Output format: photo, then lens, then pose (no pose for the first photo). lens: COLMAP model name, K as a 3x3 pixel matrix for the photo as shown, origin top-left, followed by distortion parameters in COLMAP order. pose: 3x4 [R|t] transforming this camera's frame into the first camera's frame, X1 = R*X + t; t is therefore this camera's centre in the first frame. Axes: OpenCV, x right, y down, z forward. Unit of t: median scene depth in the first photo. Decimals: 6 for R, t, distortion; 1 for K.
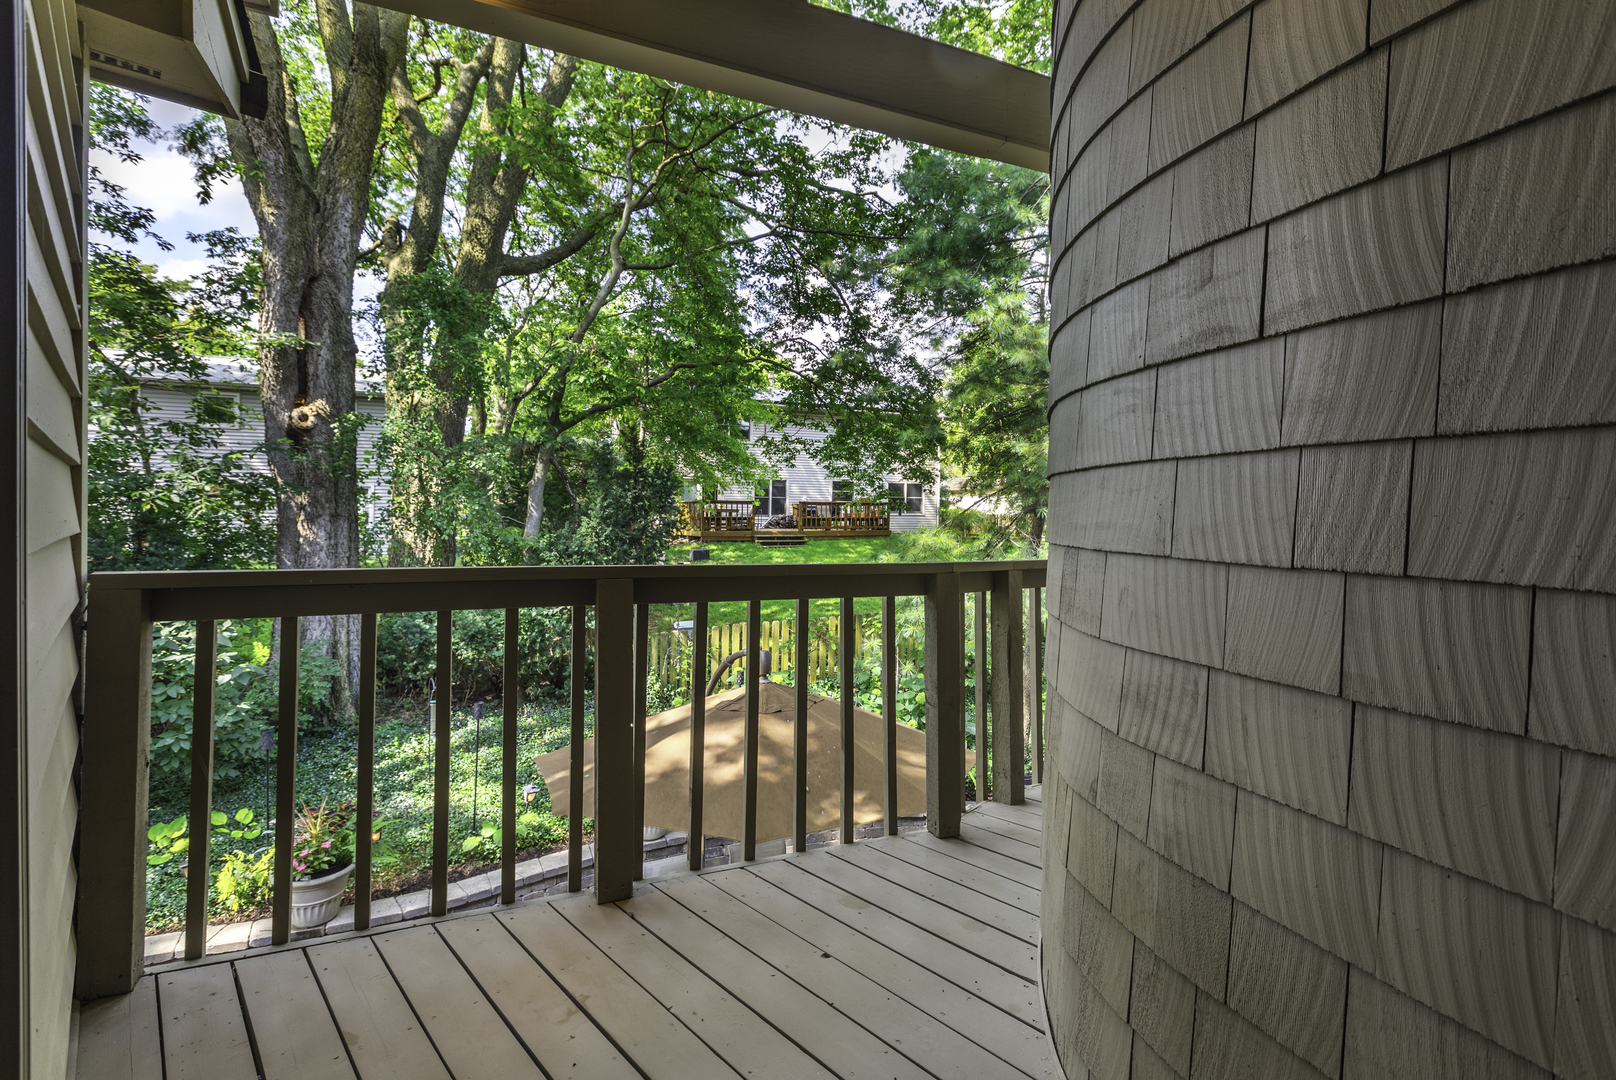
lens RADIAL K [[734.0, 0, 817.3], [0, 734.0, 535.7], [0, 0, 1]] dist [0.000801, 0.000226]
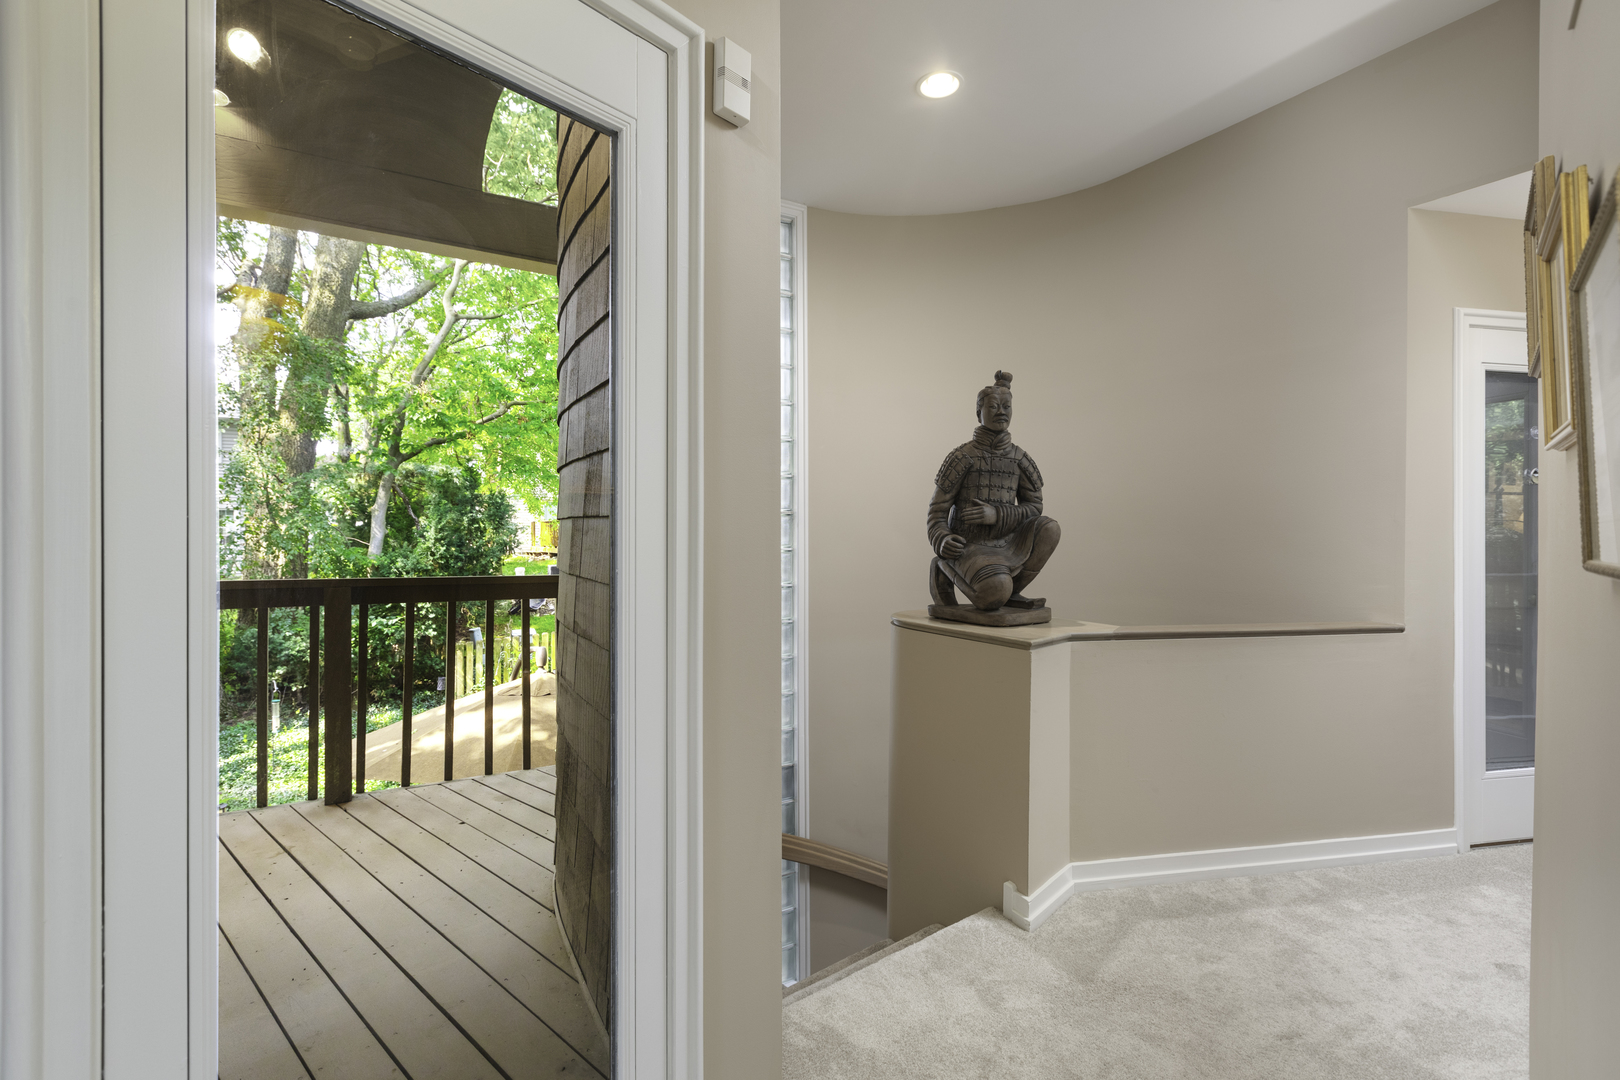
lens RADIAL K [[735.8, 0, 800.7], [0, 735.8, 548.9], [0, 0, 1]] dist [0.000801, 0.000226]
pose [[0.996729, -0.008149, 0.080401, 0.172569], [0.008209, 0.999966, -0.000416, -0.003075], [-0.080395, 0.001075, 0.996762, -0.178578]]
